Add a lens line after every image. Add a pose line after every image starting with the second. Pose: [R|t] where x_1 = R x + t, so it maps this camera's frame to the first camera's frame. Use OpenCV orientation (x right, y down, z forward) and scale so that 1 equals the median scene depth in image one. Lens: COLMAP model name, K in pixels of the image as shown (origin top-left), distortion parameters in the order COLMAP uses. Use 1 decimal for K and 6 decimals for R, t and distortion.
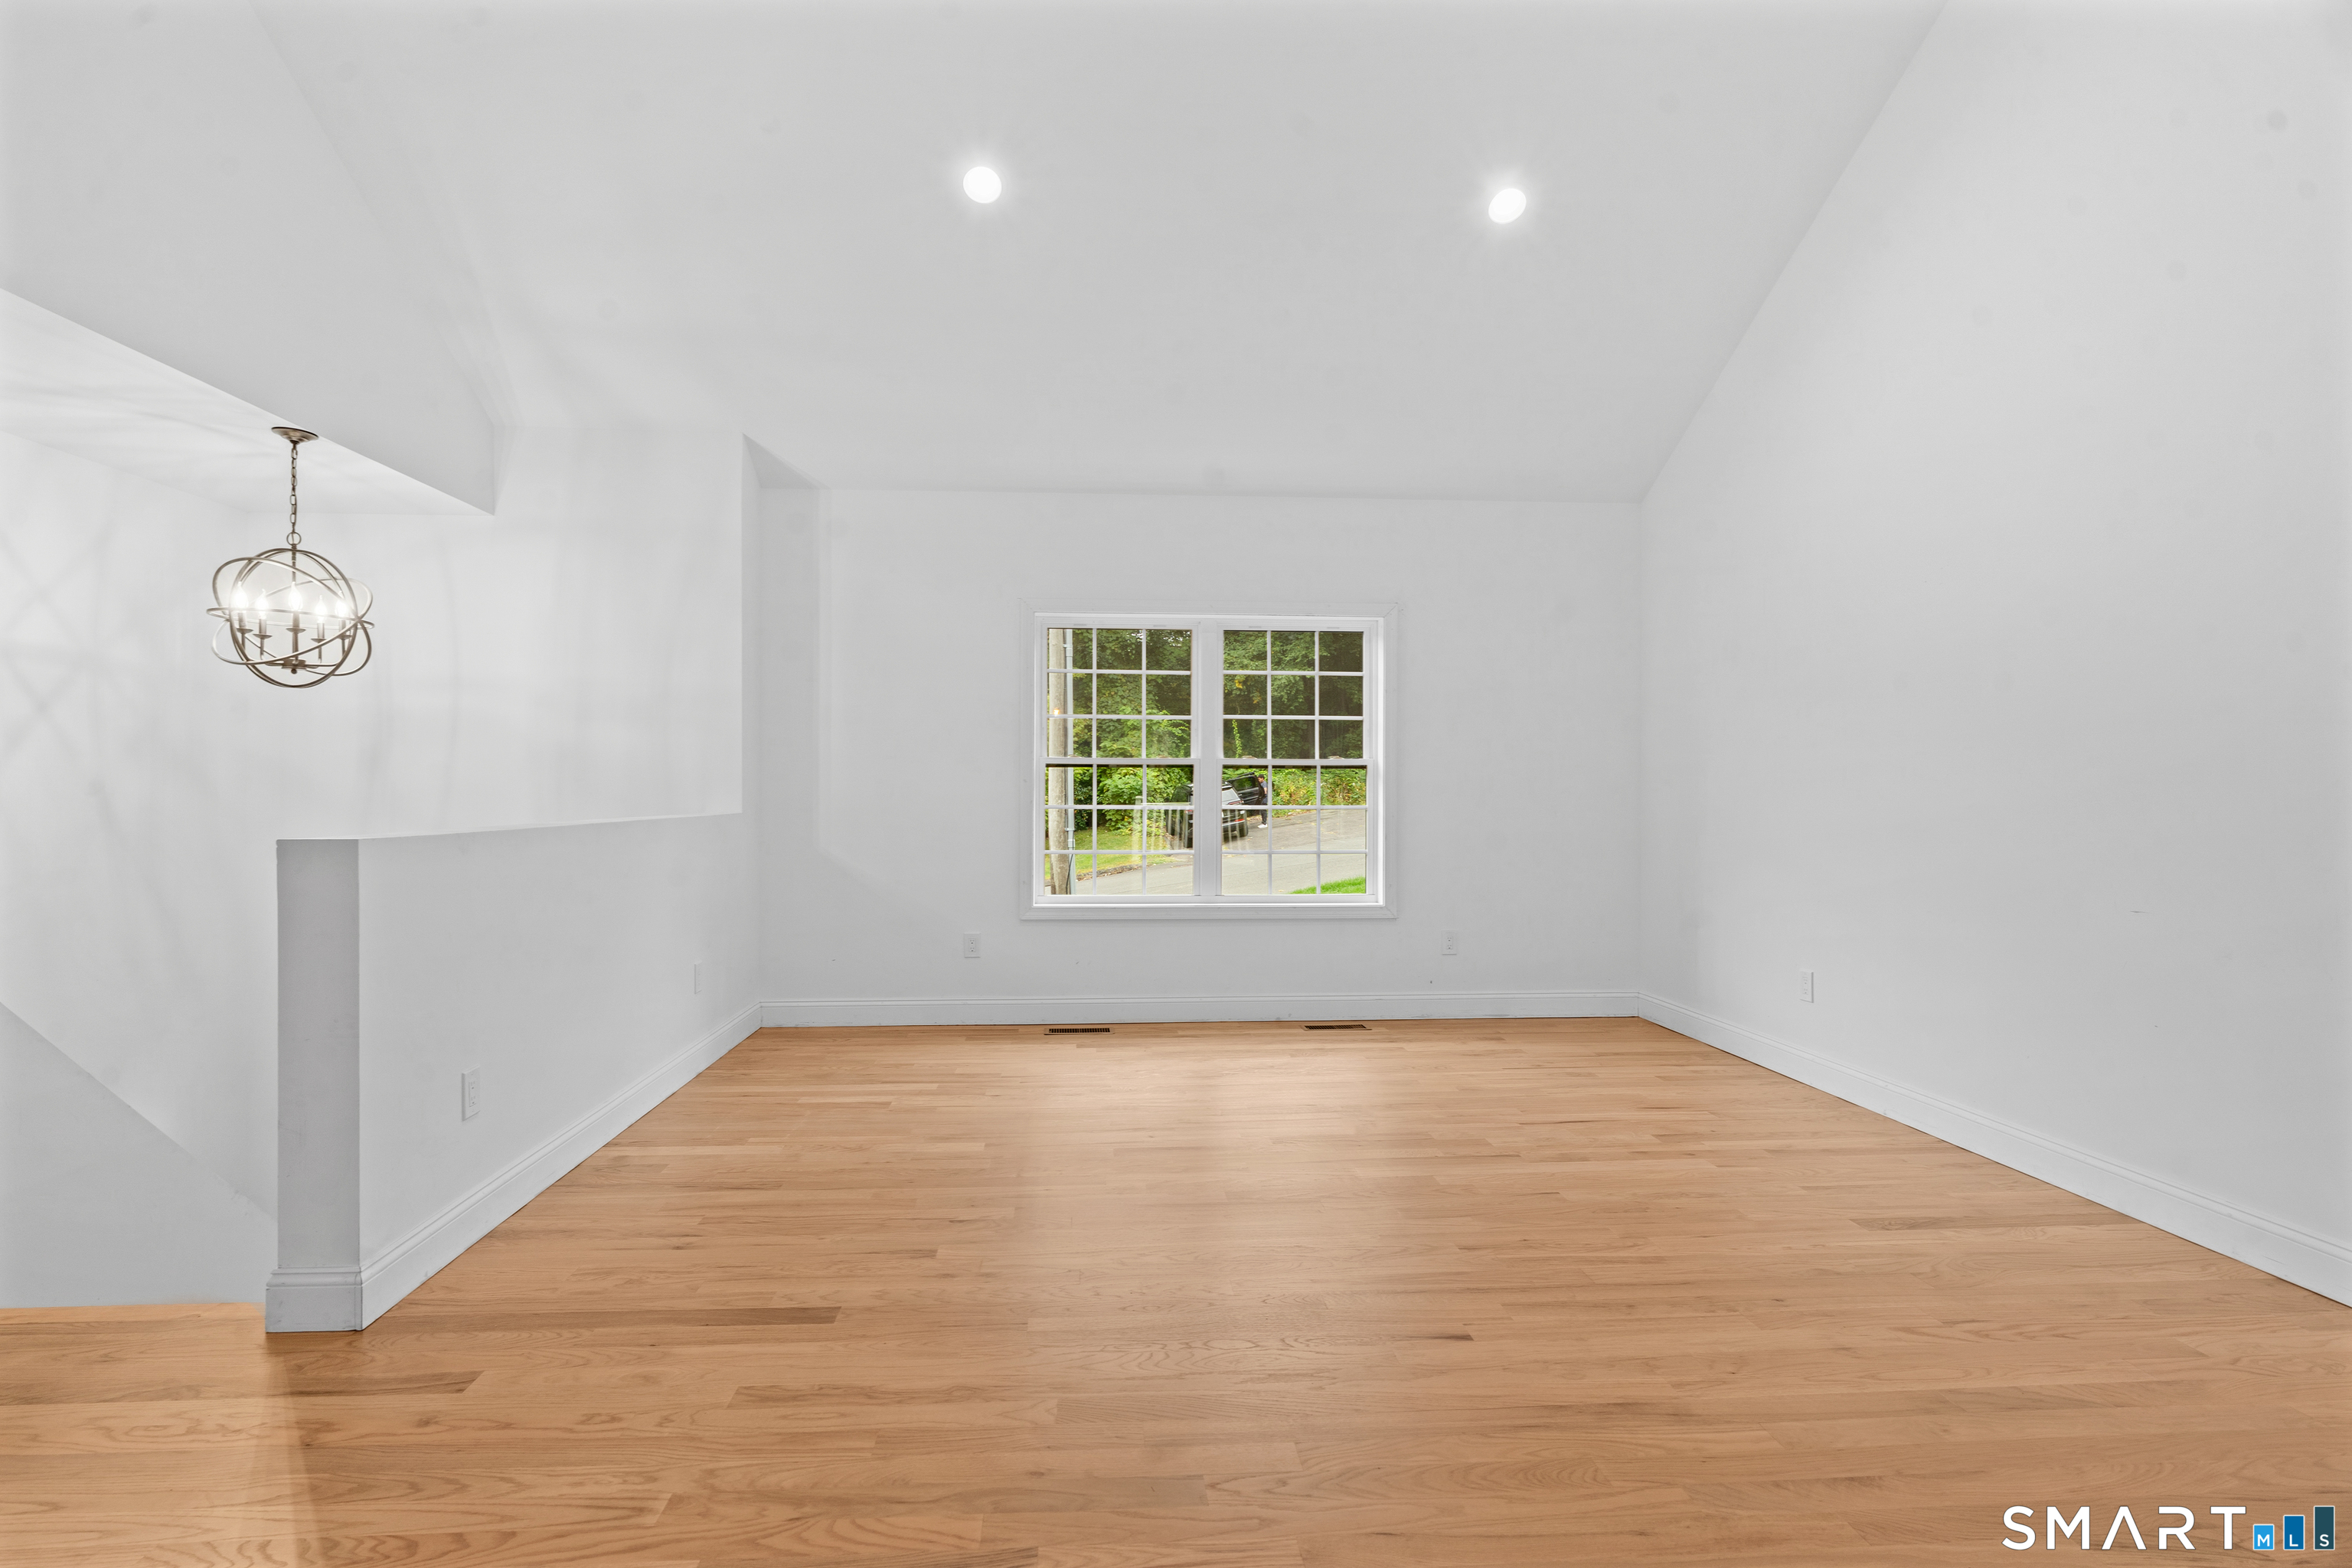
lens RADIAL K [[1094.3, 0, 1176.0], [0, 1094.3, 784.0], [0, 0, 1]] dist [-0.003624, 0.000828]
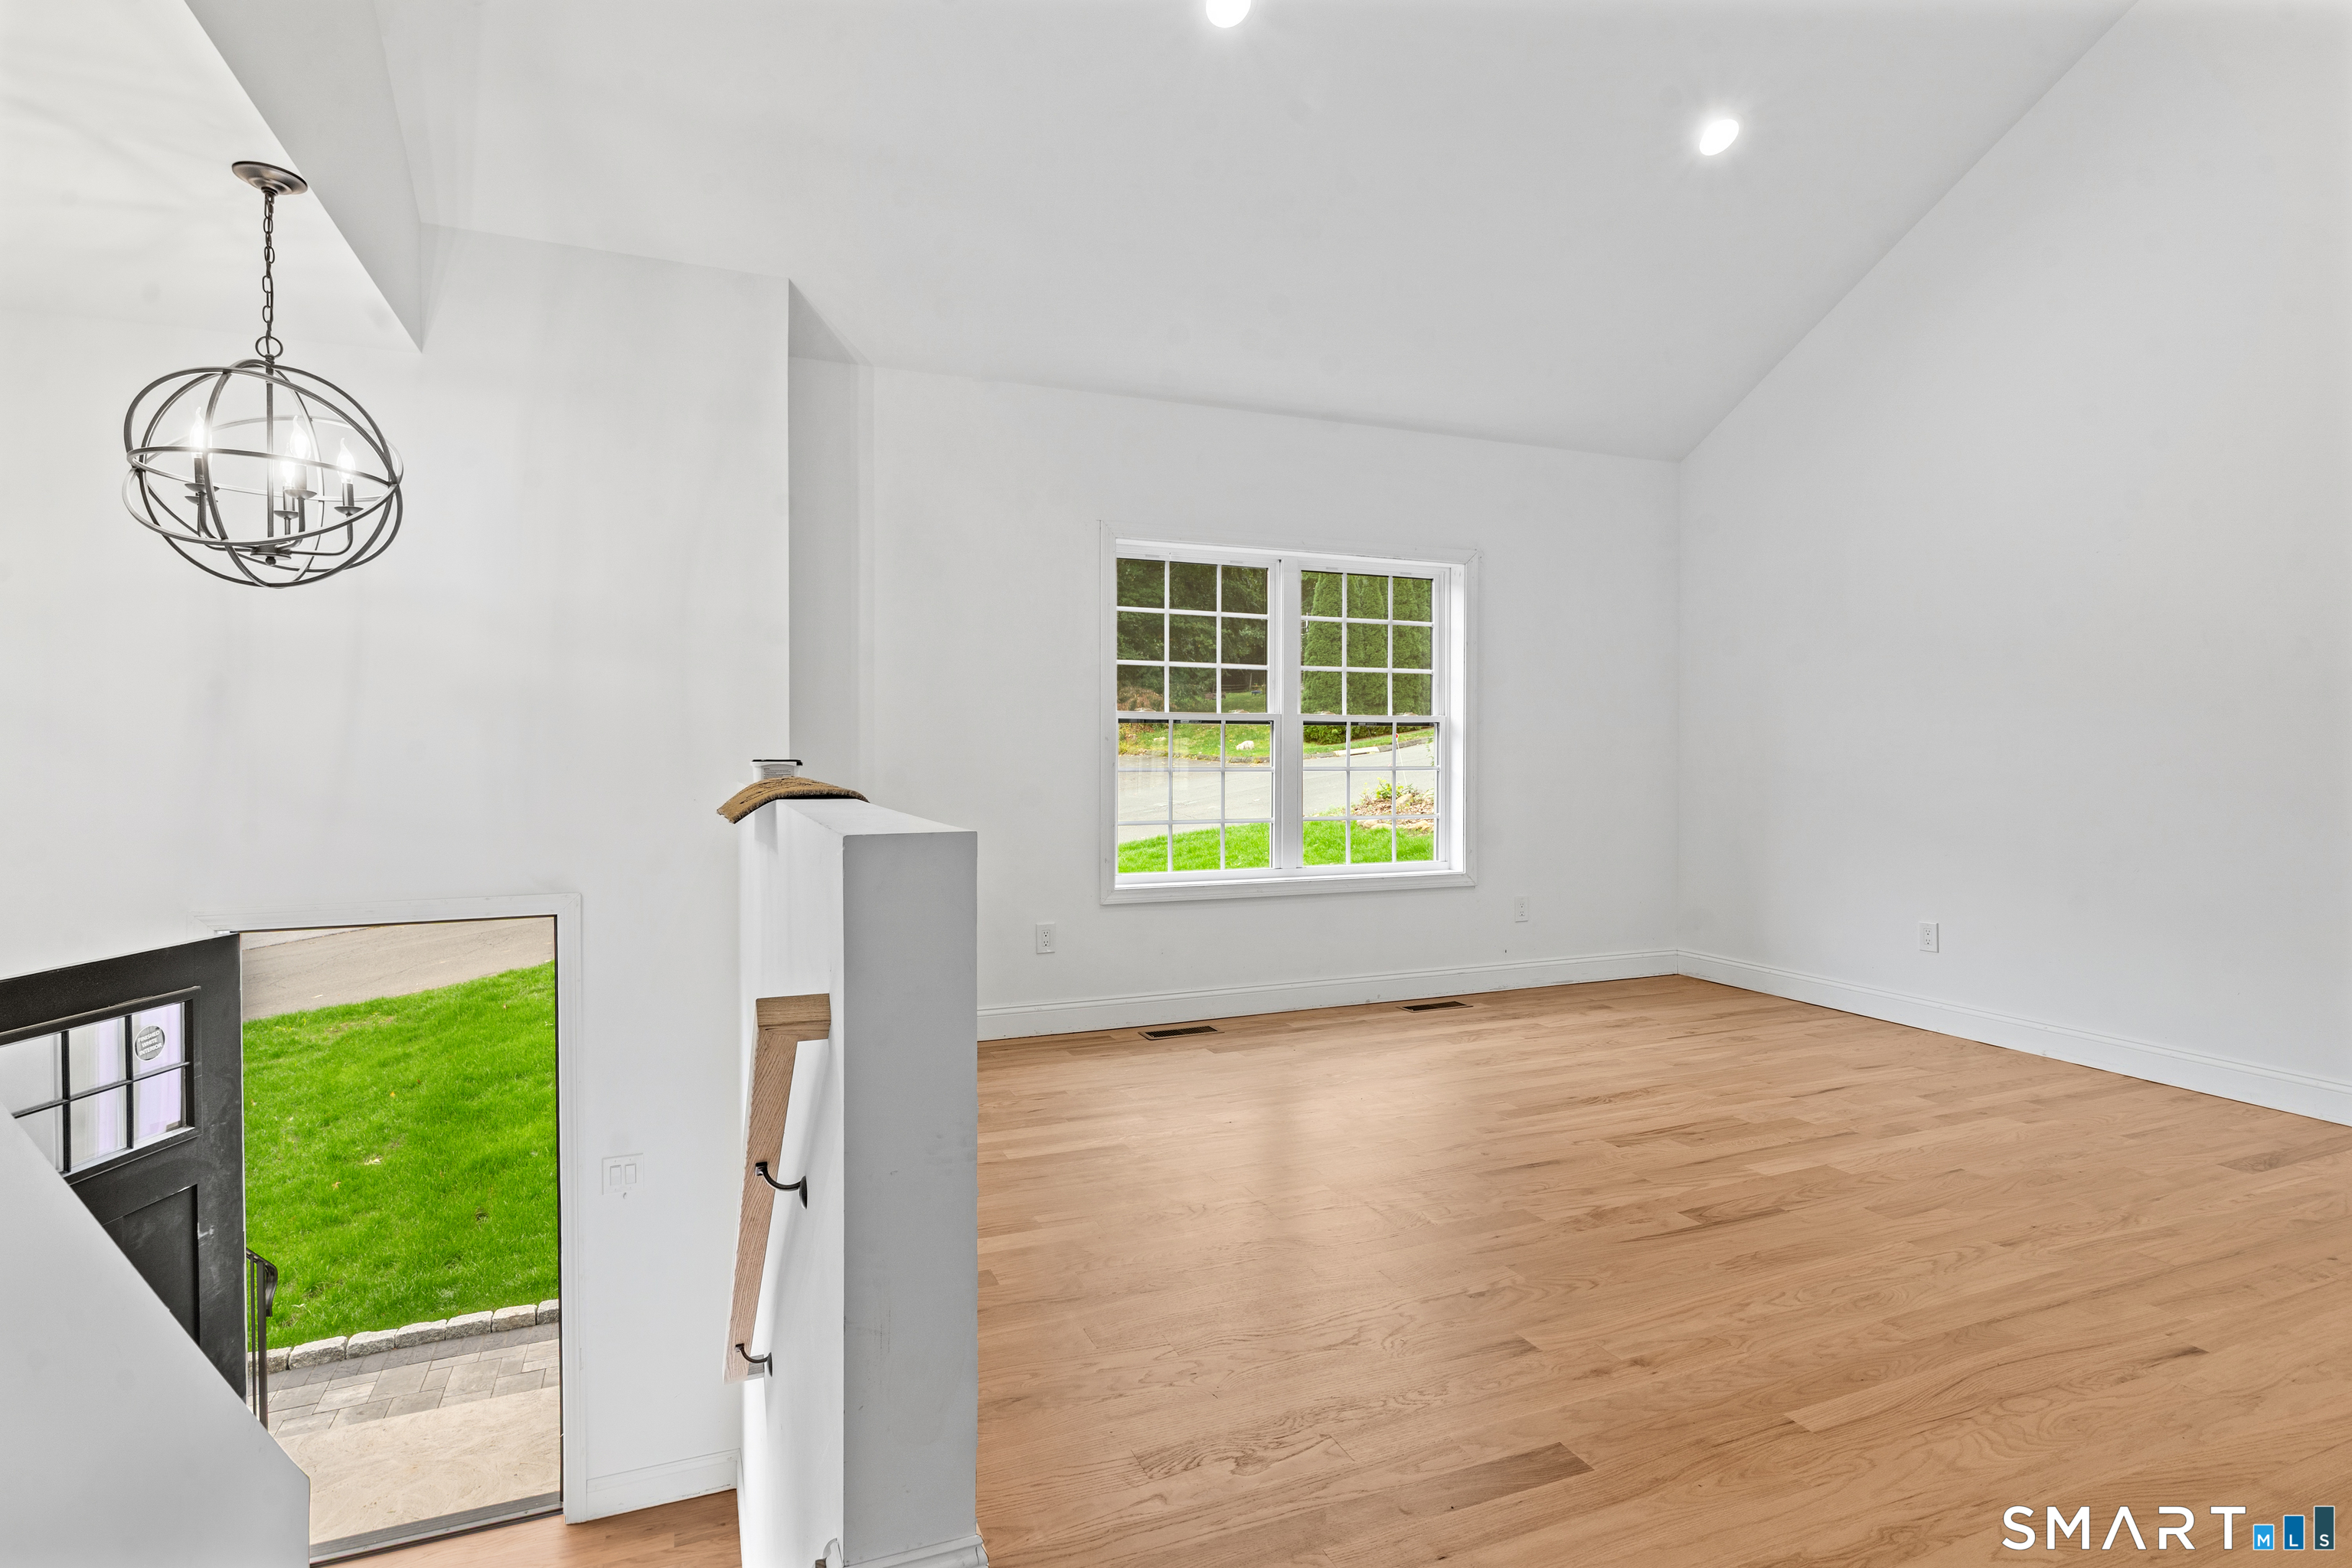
lens RADIAL K [[1127.4, 0, 1053.1], [0, 1127.4, 746.7], [0, 0, 1]] dist [0.001998, 0.000594]
pose [[0.952017, -0.001621, 0.306041, -0.526936], [0.001281, 0.999998, 0.001311, 0.002477], [-0.306043, -0.000856, 0.952017, 0.228155]]
